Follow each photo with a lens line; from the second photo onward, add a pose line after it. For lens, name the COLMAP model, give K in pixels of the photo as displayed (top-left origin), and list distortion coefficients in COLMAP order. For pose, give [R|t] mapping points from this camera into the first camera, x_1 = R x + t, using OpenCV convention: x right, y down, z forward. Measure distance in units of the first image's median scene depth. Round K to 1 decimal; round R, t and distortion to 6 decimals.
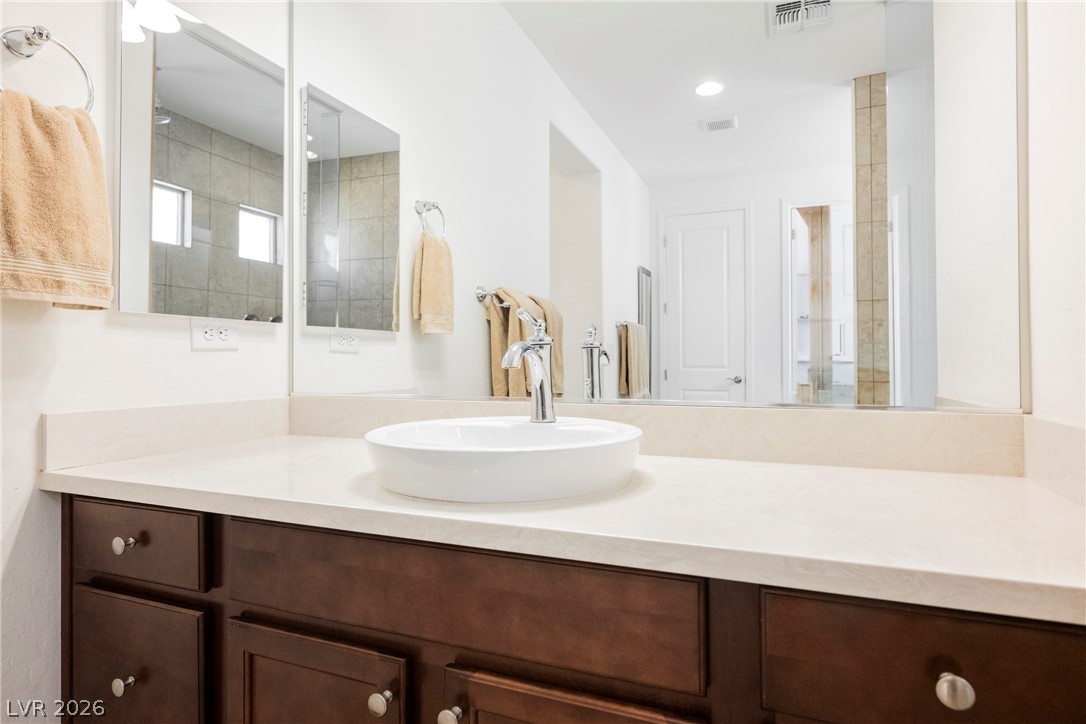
lens RADIAL K [[602.6, 0, 543.0], [0, 602.6, 362.0], [0, 0, 1]] dist [-0.000362, -0.000071]
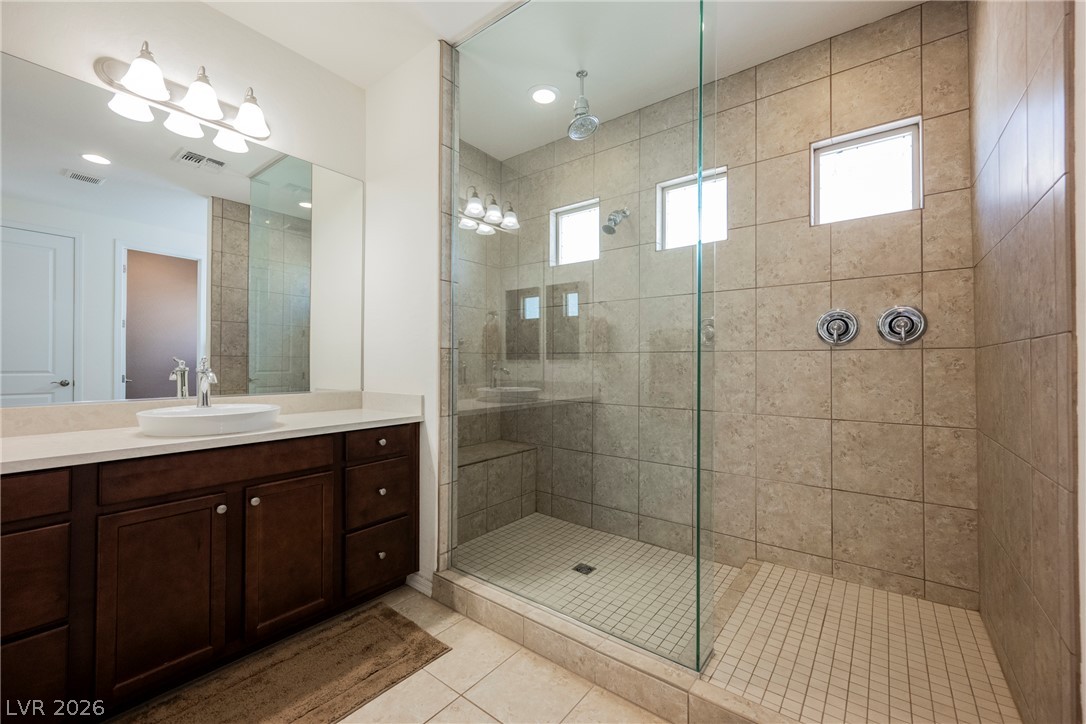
lens RADIAL K [[439.1, 0, 545.3], [0, 439.1, 357.9], [0, 0, 1]] dist [0.000191, 0.000420]
pose [[-0.256972, -0.014775, -0.966306, 0.024165], [0.005157, 0.999848, -0.016659, -0.025891], [0.966405, -0.009264, -0.256856, 0.871753]]
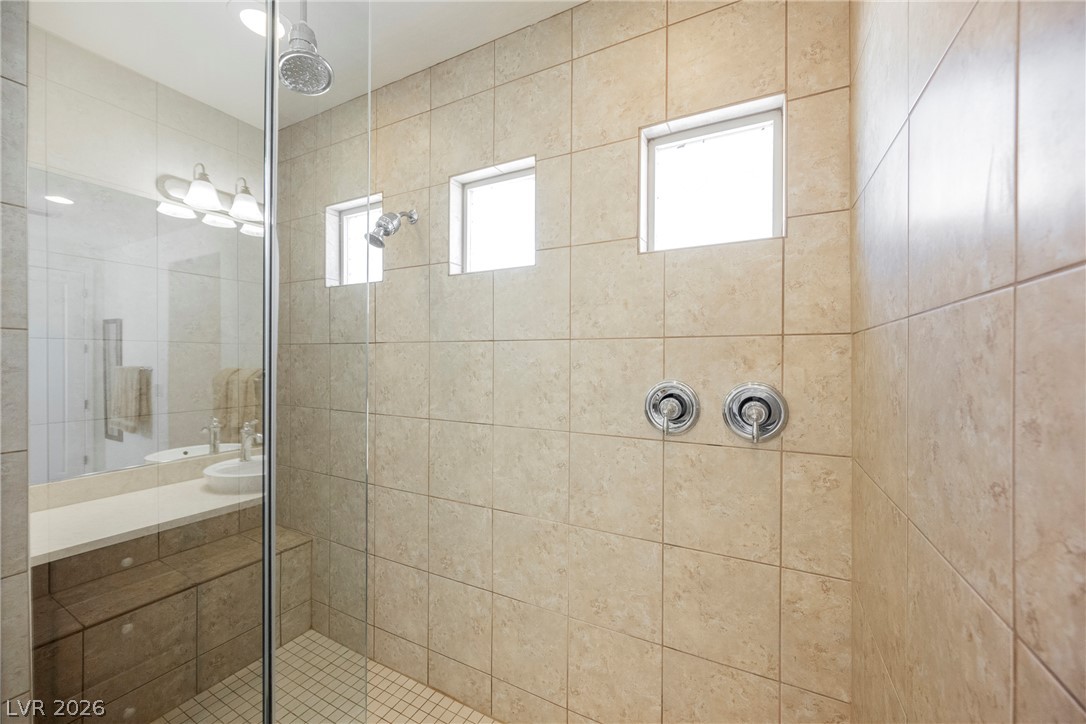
lens RADIAL K [[423.2, 0, 545.6], [0, 423.2, 363.2], [0, 0, 1]] dist [-0.000397, -0.000274]
pose [[-0.088427, 0.003155, -0.996078, -0.201347], [0.004436, 0.999986, 0.002774, -0.098319], [0.996073, -0.004174, -0.088439, 0.991048]]
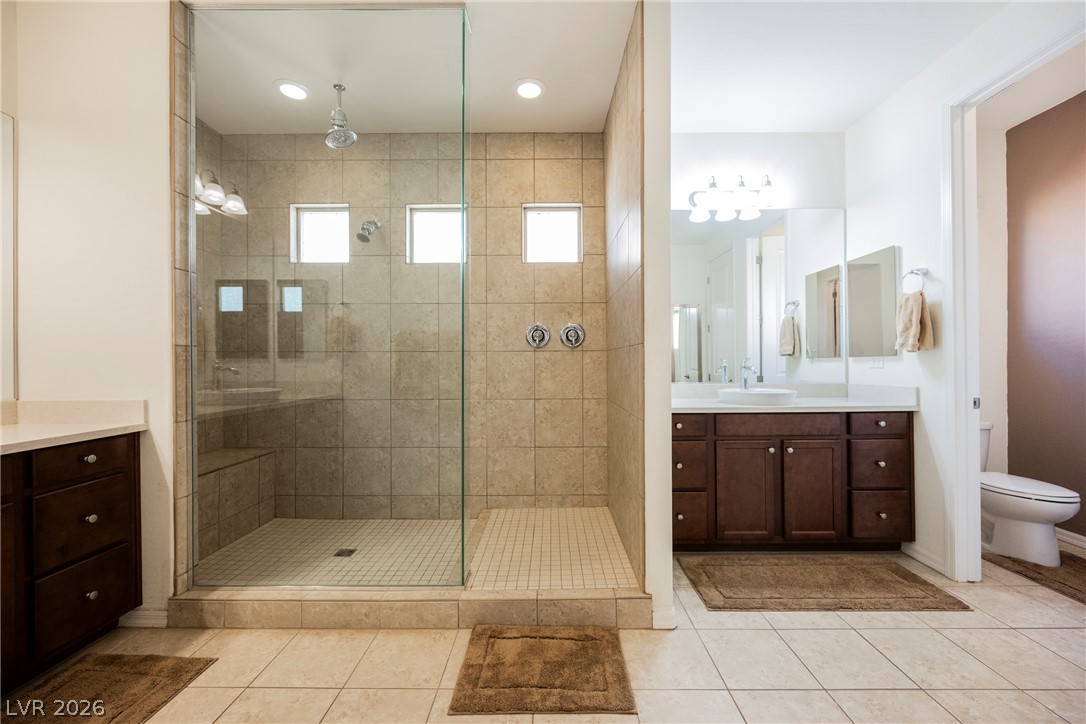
lens RADIAL K [[427.3, 0, 546.9], [0, 427.3, 362.5], [0, 0, 1]] dist [0.000212, -0.000179]
pose [[0.377599, -0.003473, -0.925963, 0.110134], [0.014257, 0.999896, 0.002063, -0.024220], [0.925860, -0.013981, 0.377609, 0.814510]]
